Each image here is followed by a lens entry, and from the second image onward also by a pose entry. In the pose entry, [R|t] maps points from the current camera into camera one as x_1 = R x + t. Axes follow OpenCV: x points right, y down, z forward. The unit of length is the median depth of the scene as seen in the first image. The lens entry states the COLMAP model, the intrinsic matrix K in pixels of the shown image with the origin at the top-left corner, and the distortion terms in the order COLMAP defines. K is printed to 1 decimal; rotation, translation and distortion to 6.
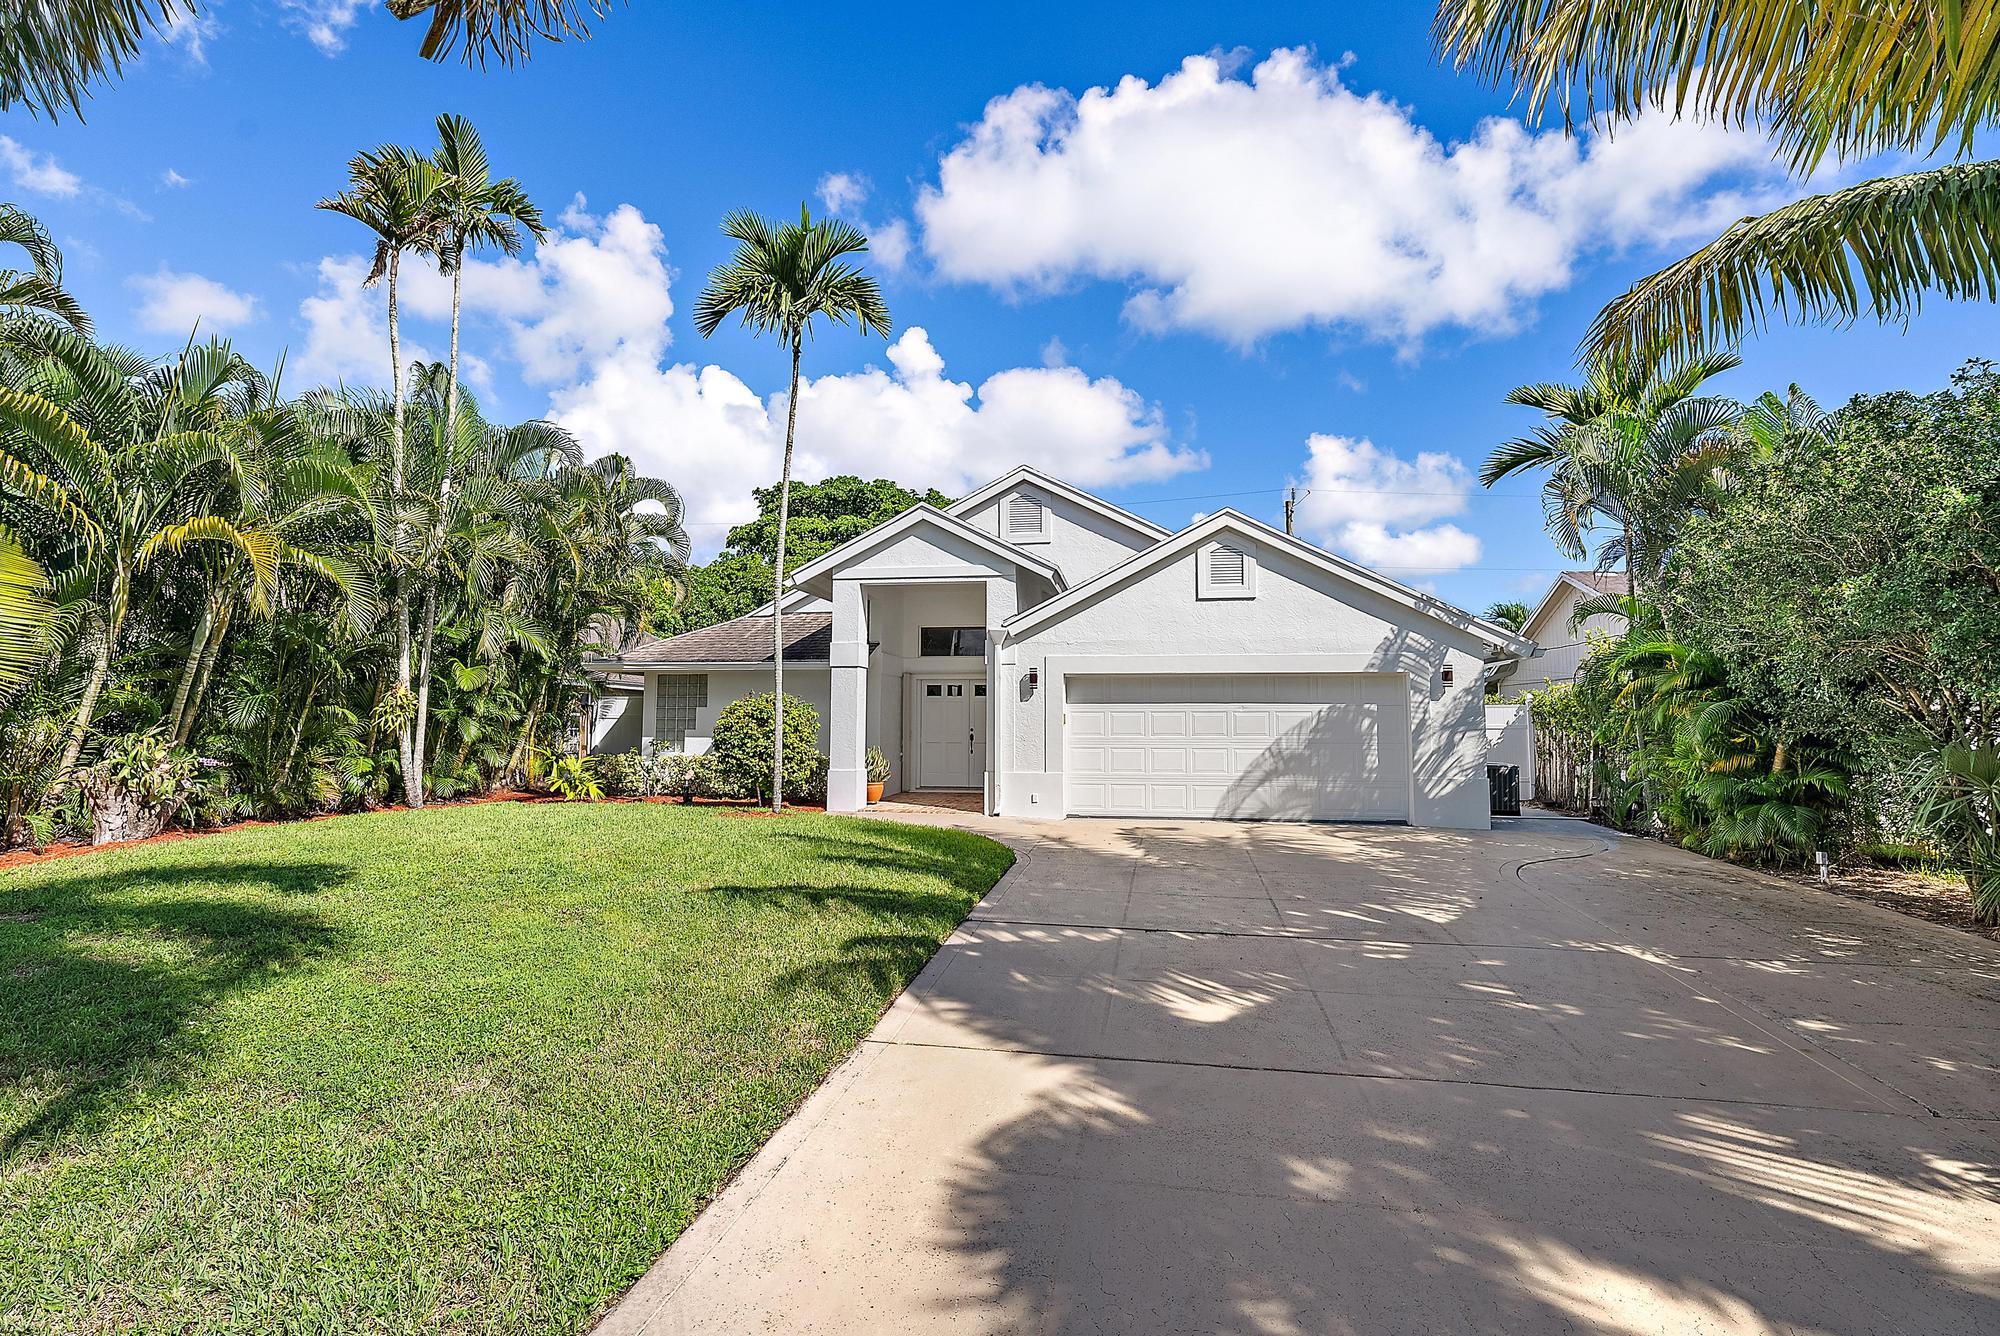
lens RADIAL K [[877.4, 0, 1000.0], [0, 877.4, 668.0], [0, 0, 1]] dist [0.001717, 0.000038]
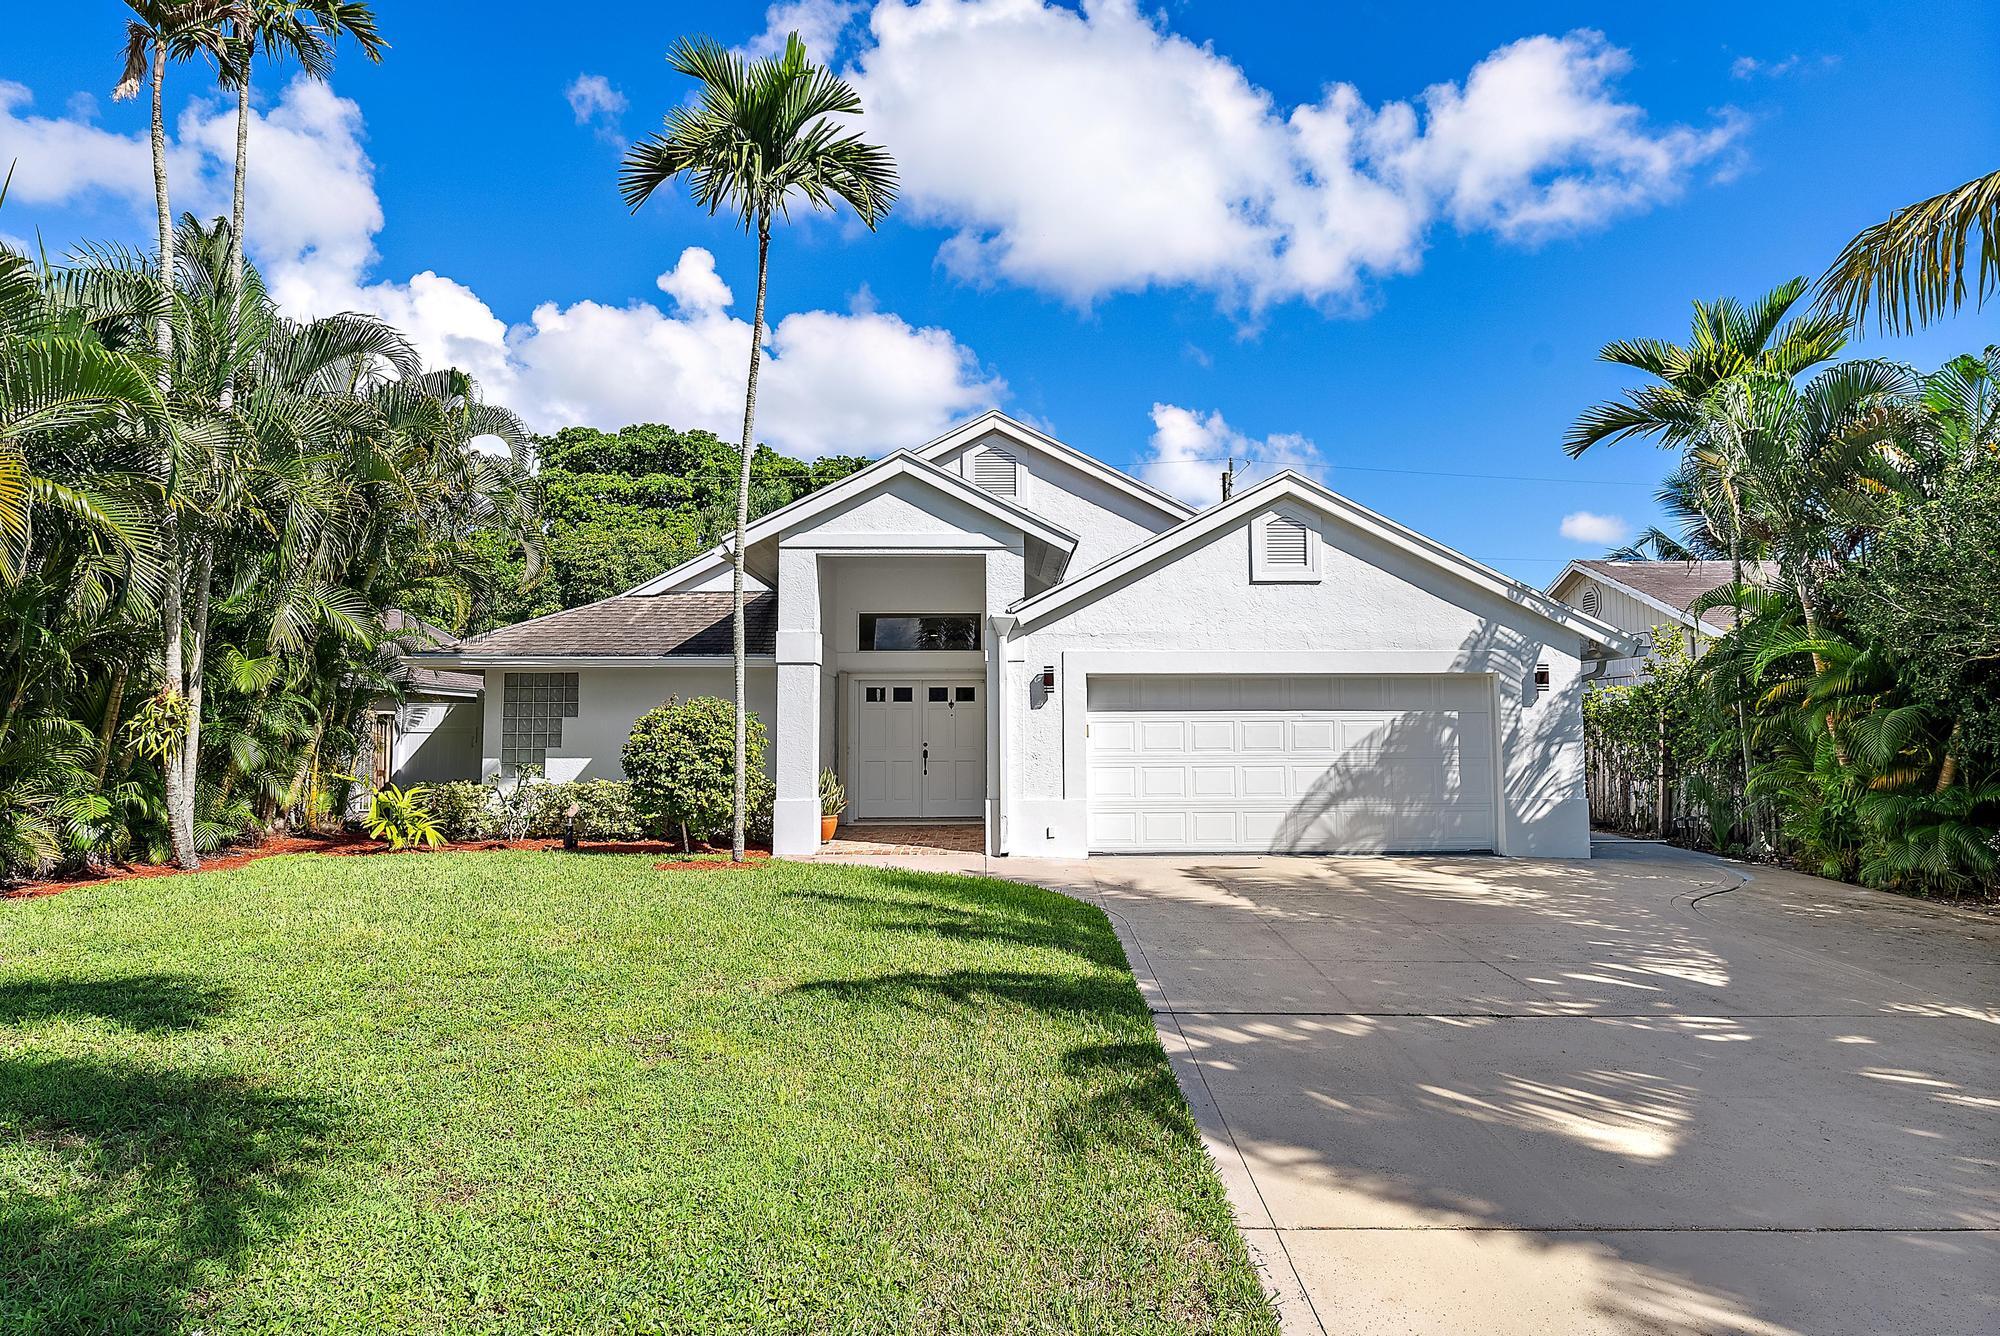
lens RADIAL K [[1045.1, 0, 1000.8], [0, 1045.1, 658.1], [0, 0, 1]] dist [0.002785, 0.000377]
pose [[0.985730, 0.005401, 0.168247, -0.165756], [-0.004134, 0.999960, -0.007877, 0.000382], [-0.168283, 0.007069, 0.985713, 0.087948]]
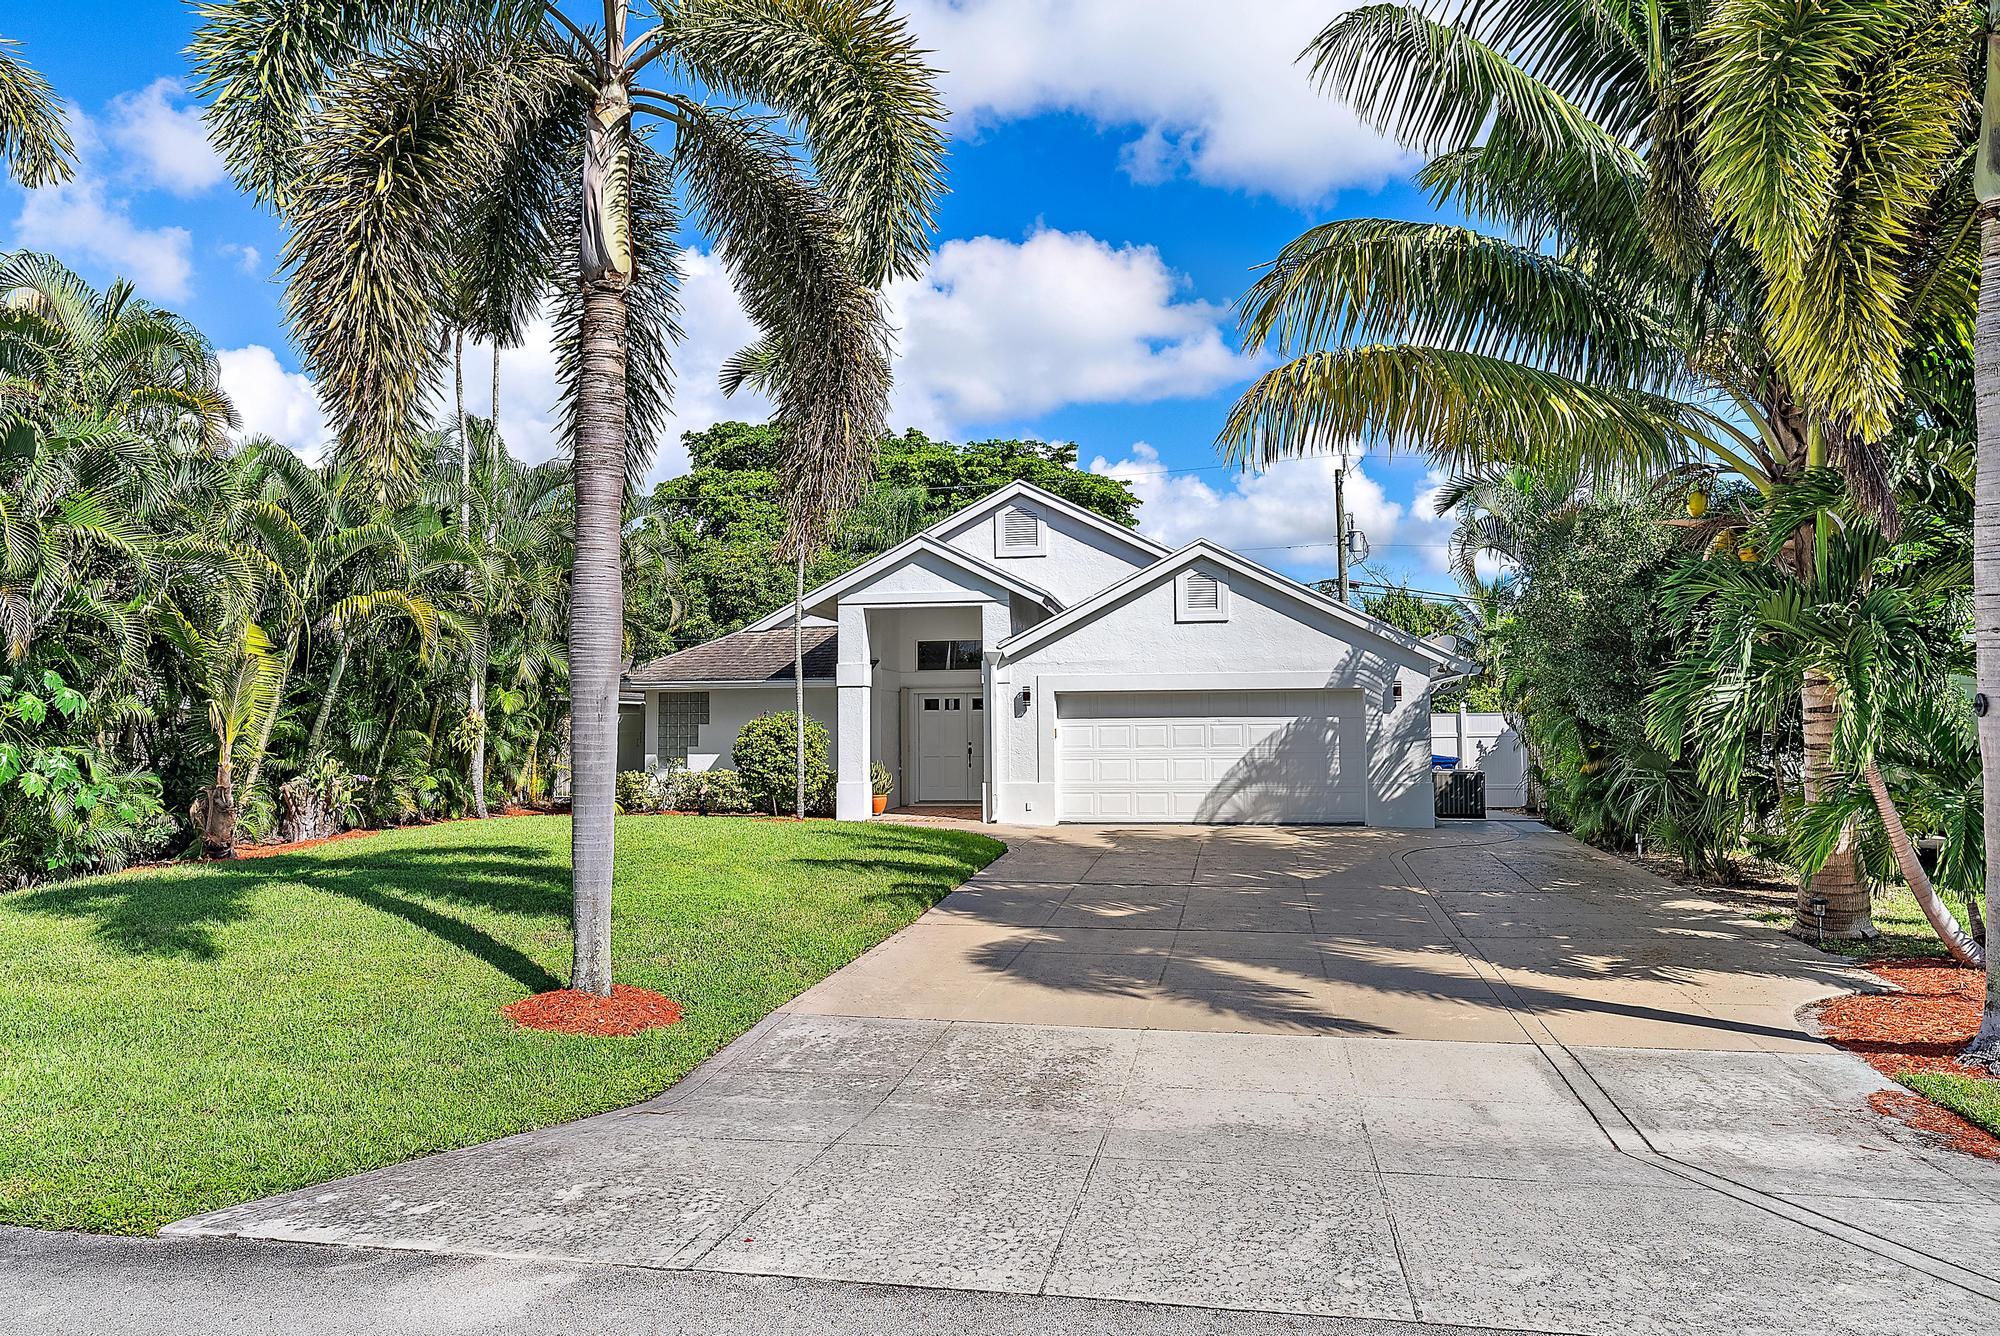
lens RADIAL K [[1211.0, 0, 997.9], [0, 1211.0, 660.0], [0, 0, 1]] dist [0.003813, 0.000418]
pose [[0.999912, -0.011848, -0.005973, 0.012249], [0.011878, 0.999917, 0.004997, -0.041744], [0.005913, -0.005067, 0.999970, -0.507458]]
